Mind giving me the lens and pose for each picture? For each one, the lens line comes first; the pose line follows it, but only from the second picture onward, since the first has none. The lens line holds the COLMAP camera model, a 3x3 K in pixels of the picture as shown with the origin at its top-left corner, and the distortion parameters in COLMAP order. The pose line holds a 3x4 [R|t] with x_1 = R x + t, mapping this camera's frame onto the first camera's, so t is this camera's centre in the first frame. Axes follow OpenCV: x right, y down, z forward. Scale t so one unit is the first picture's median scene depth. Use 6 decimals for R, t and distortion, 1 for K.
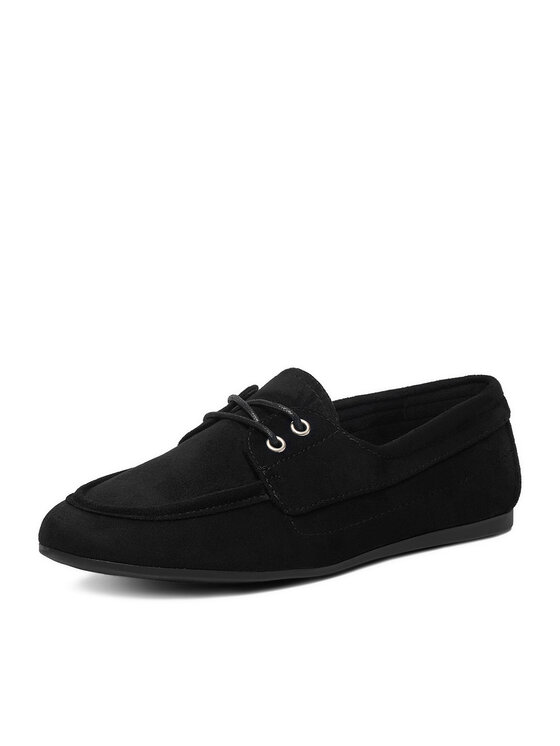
lens RADIAL K [[2194.5, 0, 280.0], [0, 2194.5, 372.9], [0, 0, 1]] dist [-0.068849, 0.000000]
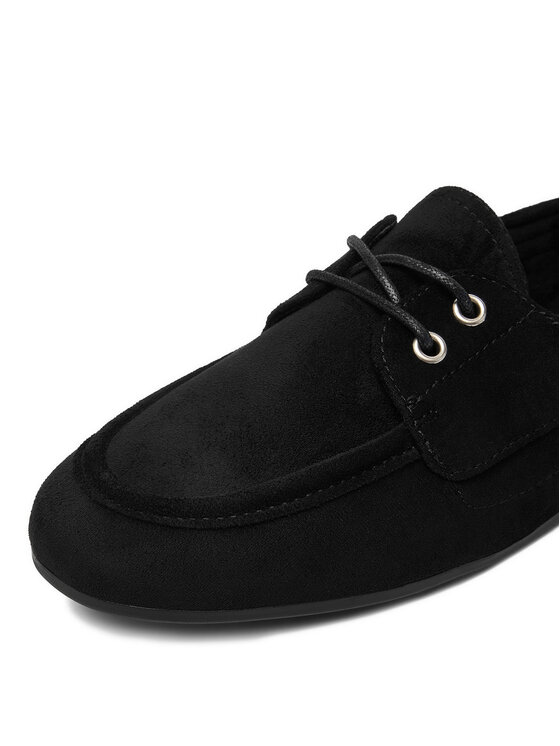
lens RADIAL K [[827.4, 0, 280.5], [0, 827.4, 371.8], [0, 0, 1]] dist [-0.016150, 0.000000]
pose [[0.992086, -0.011367, -0.125041, -0.013370], [0.055658, 0.932514, 0.356819, -0.040661], [0.112547, -0.360955, 0.925767, 0.792775]]
